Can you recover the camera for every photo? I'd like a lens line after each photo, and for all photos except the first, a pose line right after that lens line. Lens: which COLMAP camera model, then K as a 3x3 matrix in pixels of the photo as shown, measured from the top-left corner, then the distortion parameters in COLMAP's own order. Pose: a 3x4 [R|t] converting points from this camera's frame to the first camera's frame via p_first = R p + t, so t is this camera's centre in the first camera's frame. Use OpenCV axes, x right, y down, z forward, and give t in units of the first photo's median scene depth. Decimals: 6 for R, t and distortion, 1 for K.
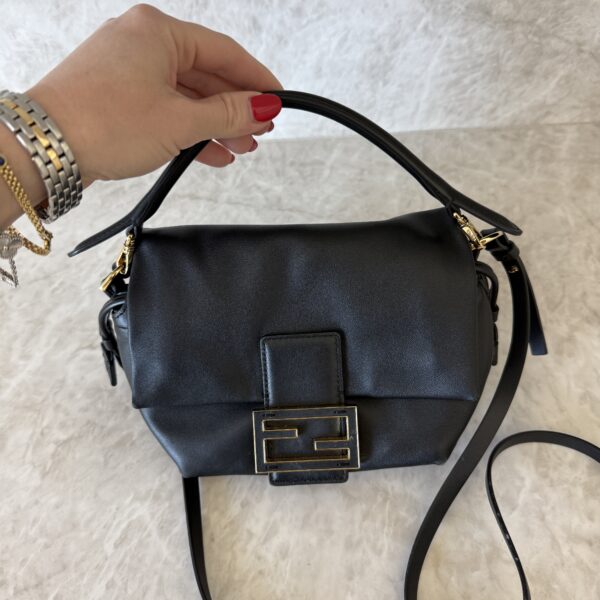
lens RADIAL K [[608.2, 0, 295.5], [0, 608.2, 301.2], [0, 0, 1]] dist [-0.023780, -0.012305]
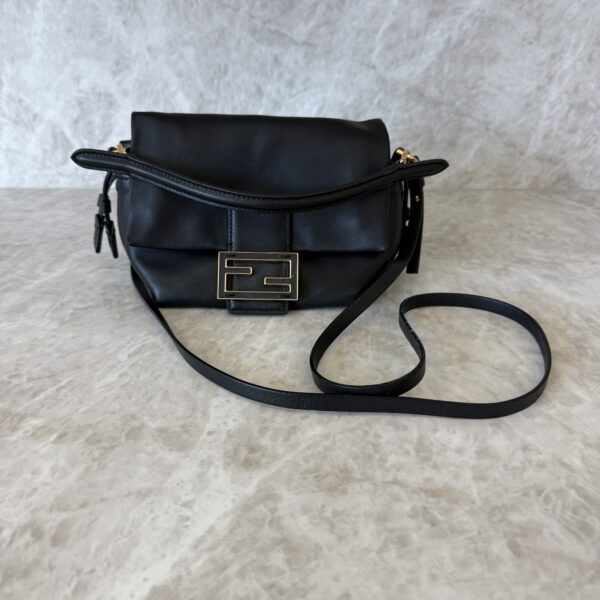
lens RADIAL K [[606.3, 0, 295.9], [0, 606.3, 299.0], [0, 0, 1]] dist [0.092056, -0.270305]
pose [[0.994095, 0.064380, 0.087354, -0.074942], [-0.018346, 0.893120, -0.449444, 0.608389], [-0.106953, 0.445187, 0.889027, -0.049706]]
